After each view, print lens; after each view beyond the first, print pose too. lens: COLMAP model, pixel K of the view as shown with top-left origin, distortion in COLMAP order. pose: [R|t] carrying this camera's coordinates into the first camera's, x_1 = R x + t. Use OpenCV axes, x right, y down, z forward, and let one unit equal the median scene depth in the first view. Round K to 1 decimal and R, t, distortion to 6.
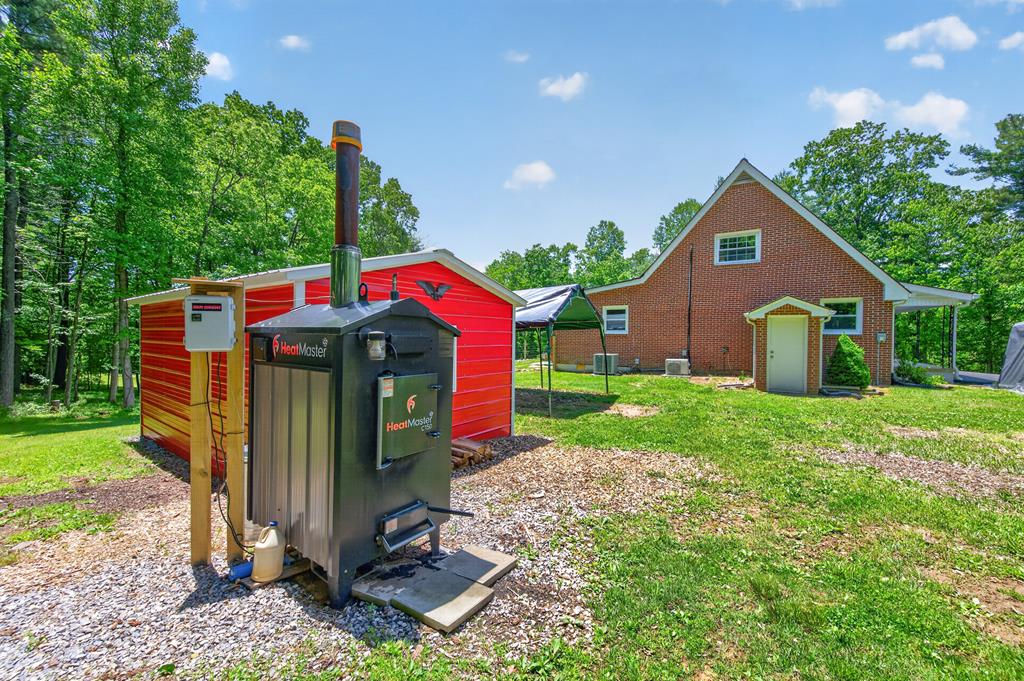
lens RADIAL K [[392.6, 0, 530.1], [0, 392.6, 335.3], [0, 0, 1]] dist [0.016439, 0.000017]
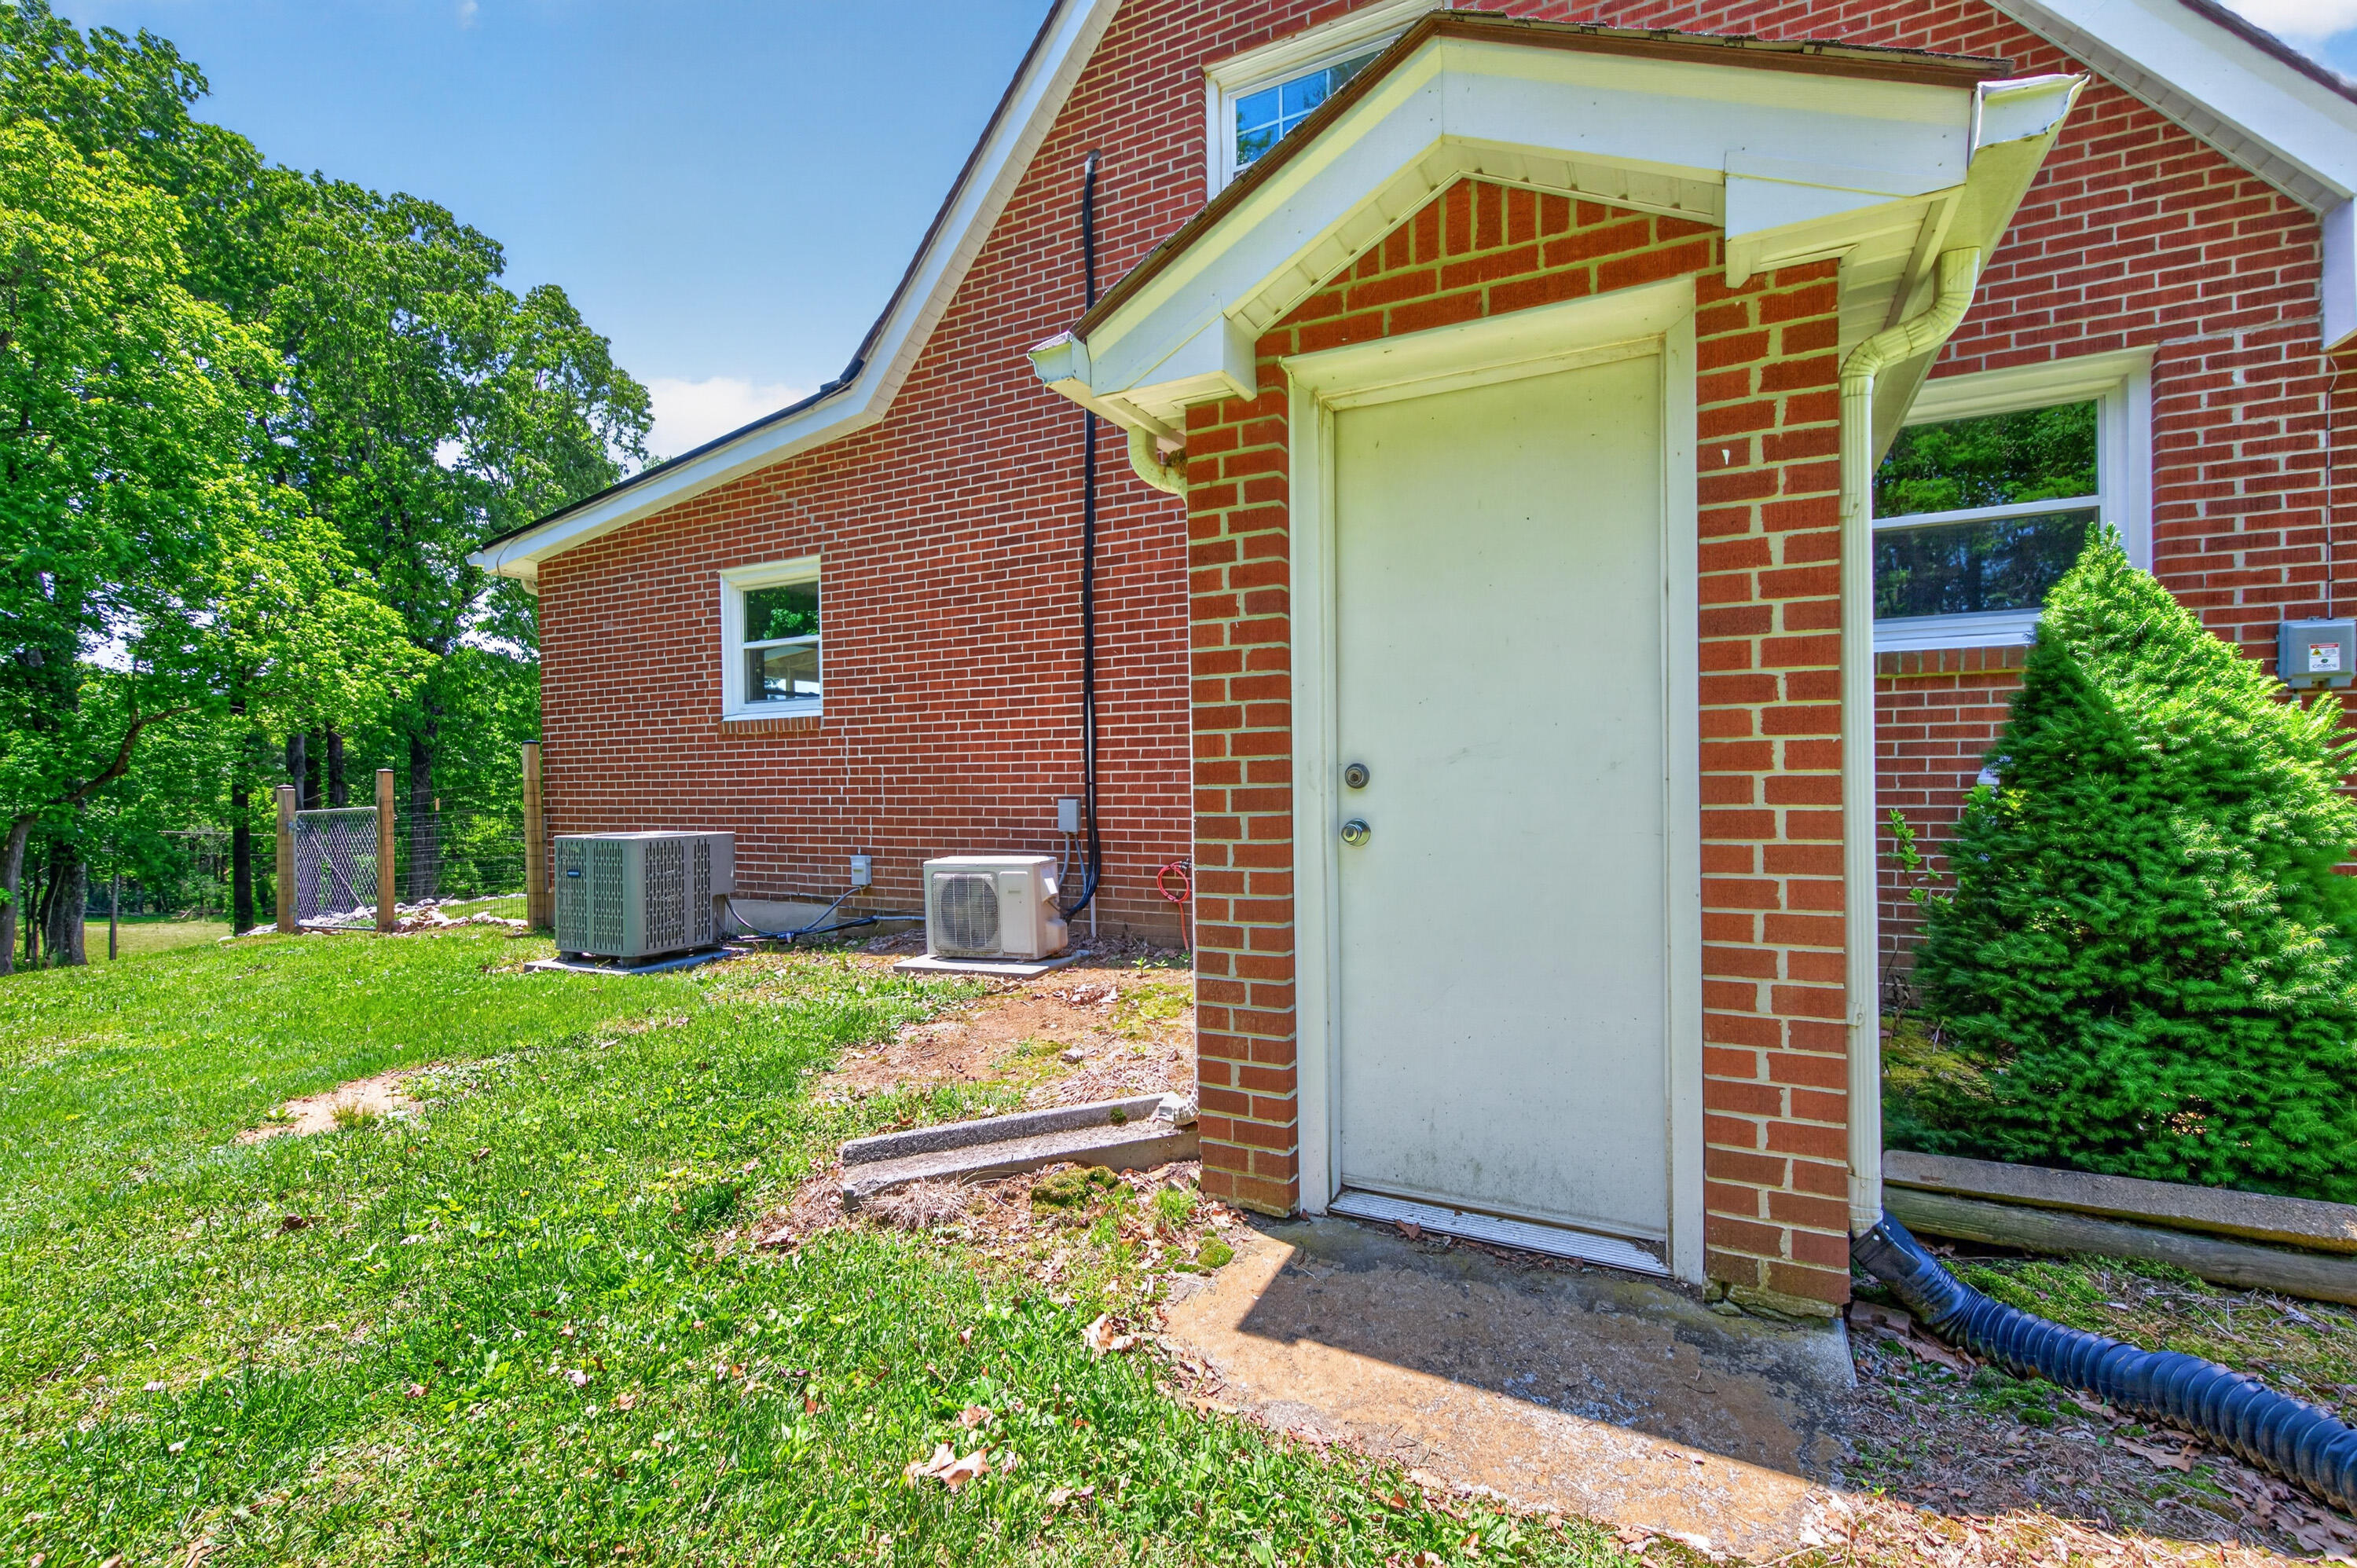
lens RADIAL K [[1047.9, 0, 1192.7], [0, 1047.9, 779.6], [0, 0, 1]] dist [-0.000105, 0.000046]
pose [[0.996410, -0.021354, 0.081922, 0.424382], [0.021432, 0.999770, -0.000078, 0.032072], [-0.081902, 0.001833, 0.996639, 0.584887]]
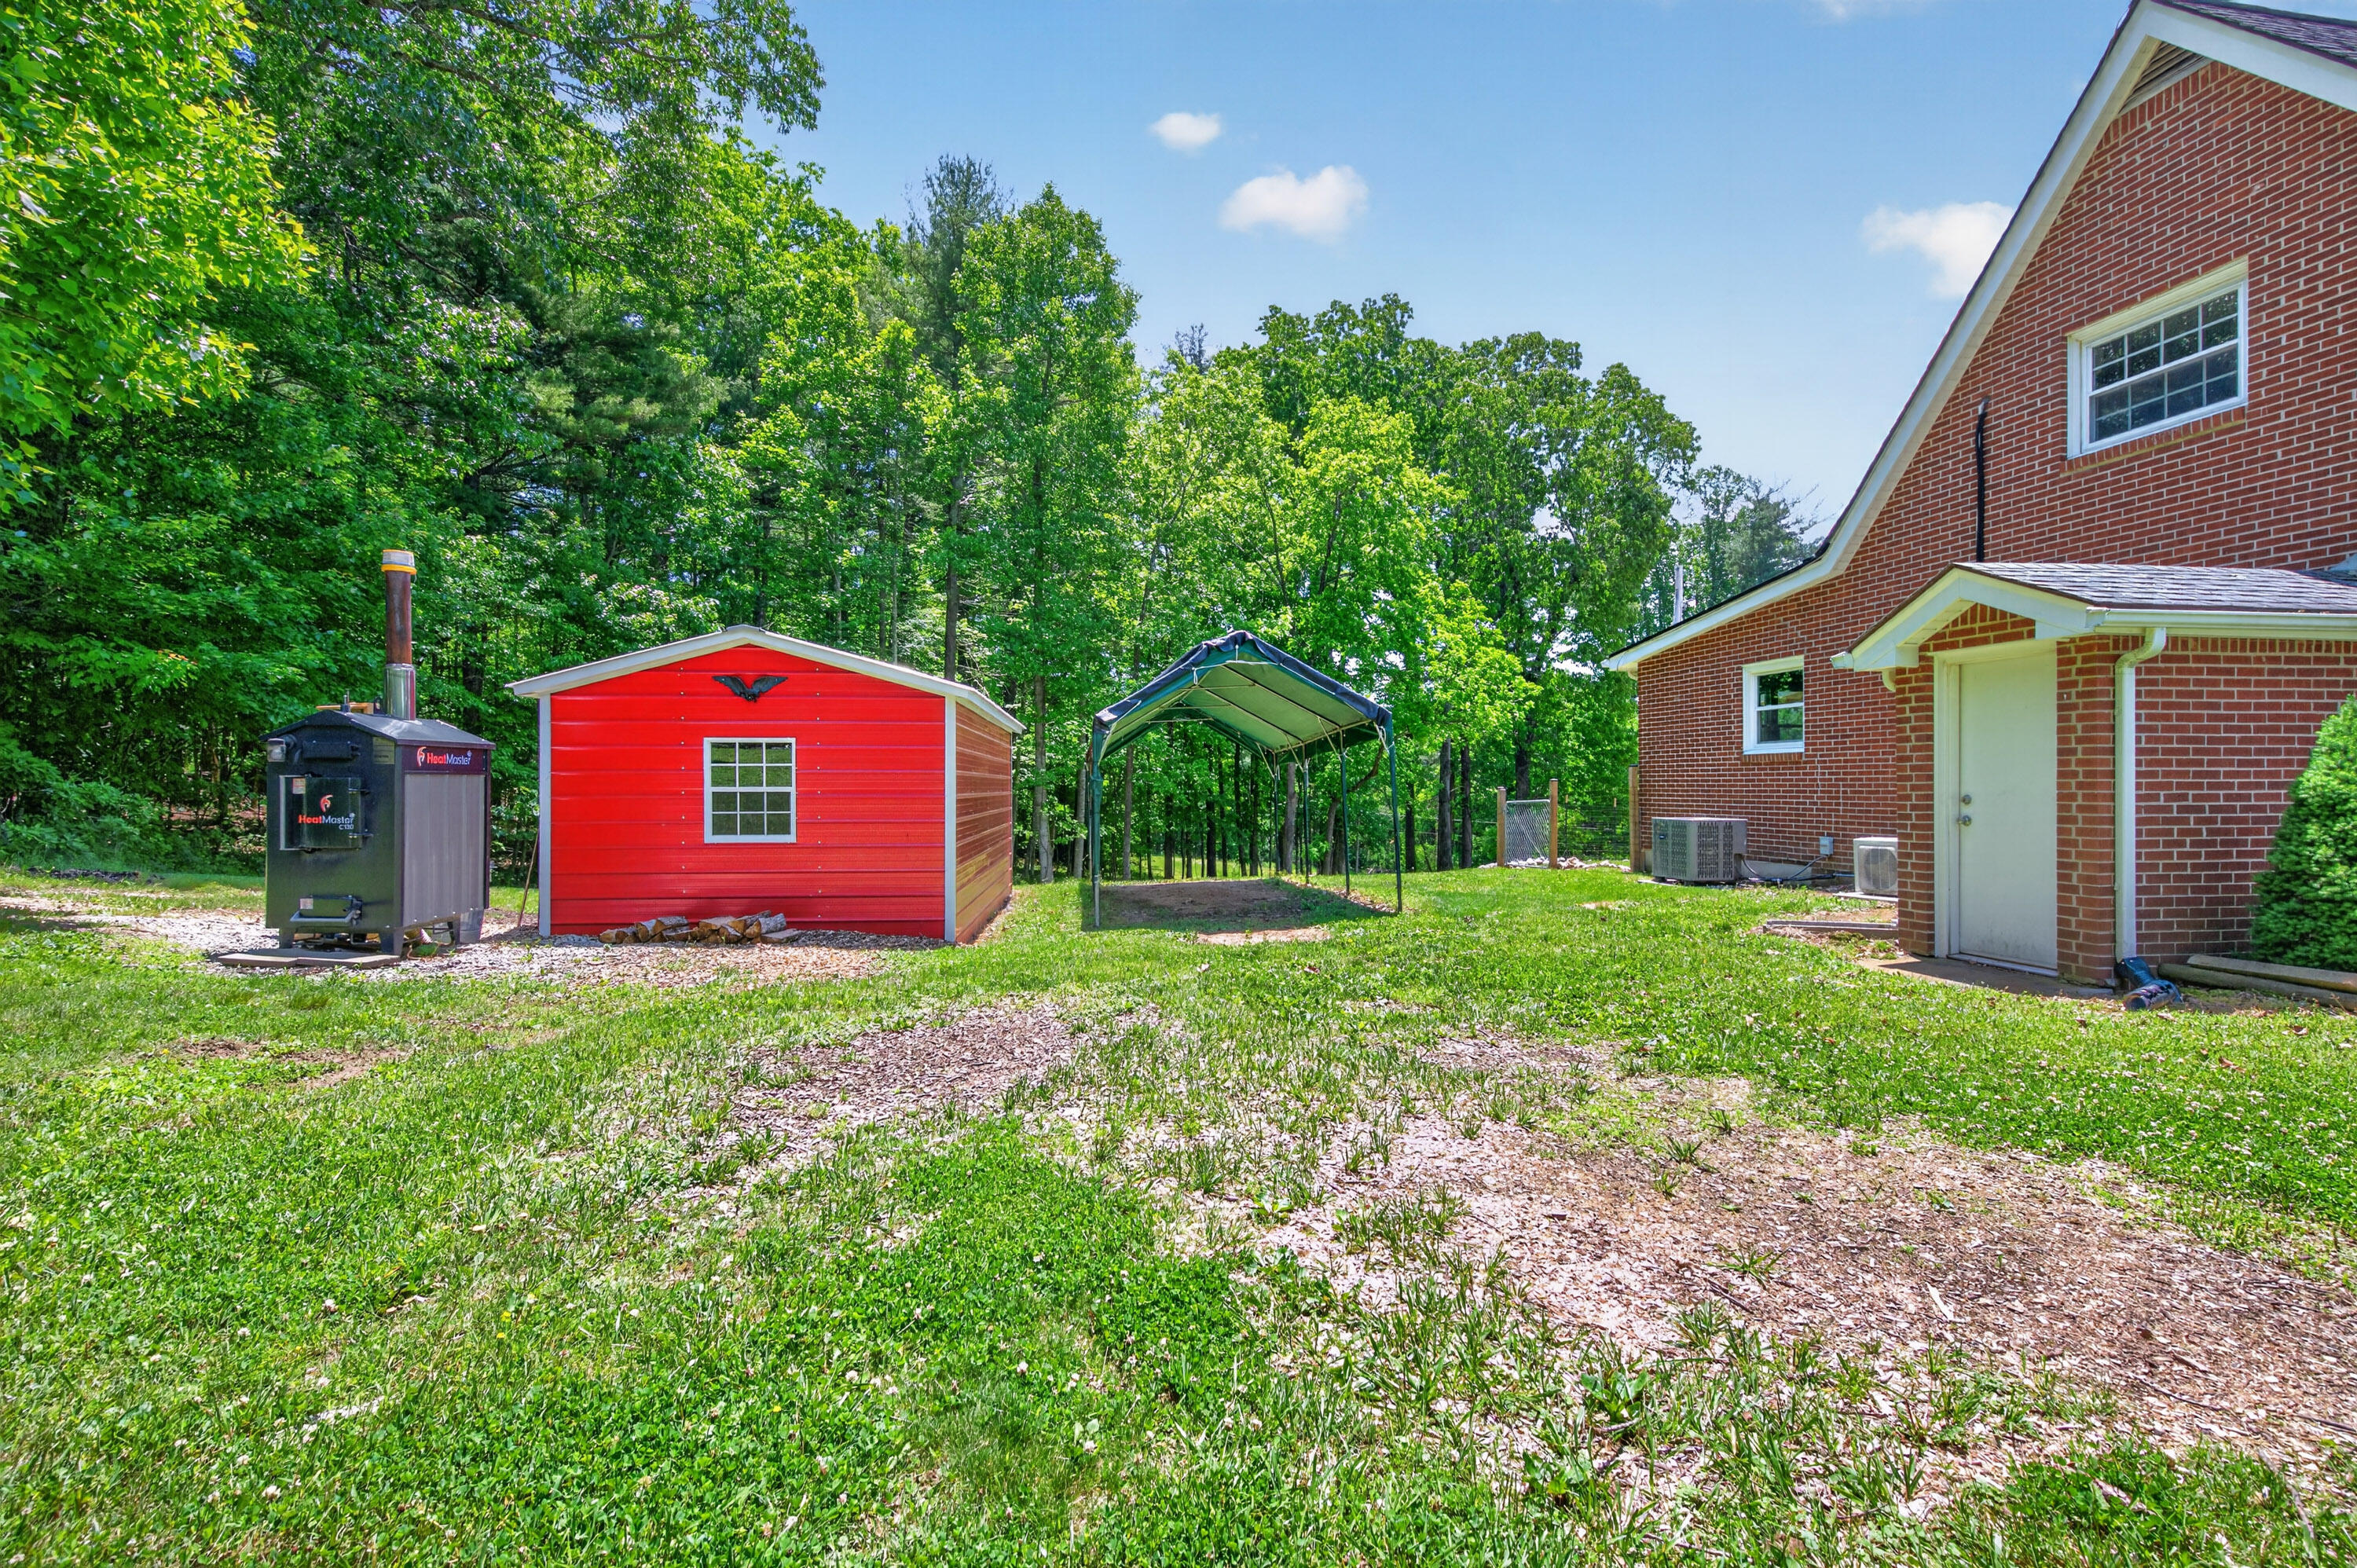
lens RADIAL K [[1047.9, 0, 1192.7], [0, 1047.9, 779.6], [0, 0, 1]] dist [-0.000105, 0.000046]
pose [[0.667068, -0.008054, -0.744953, 0.593762], [0.001258, 0.999952, -0.009684, 0.026955], [0.744995, 0.005523, 0.667047, 0.162057]]
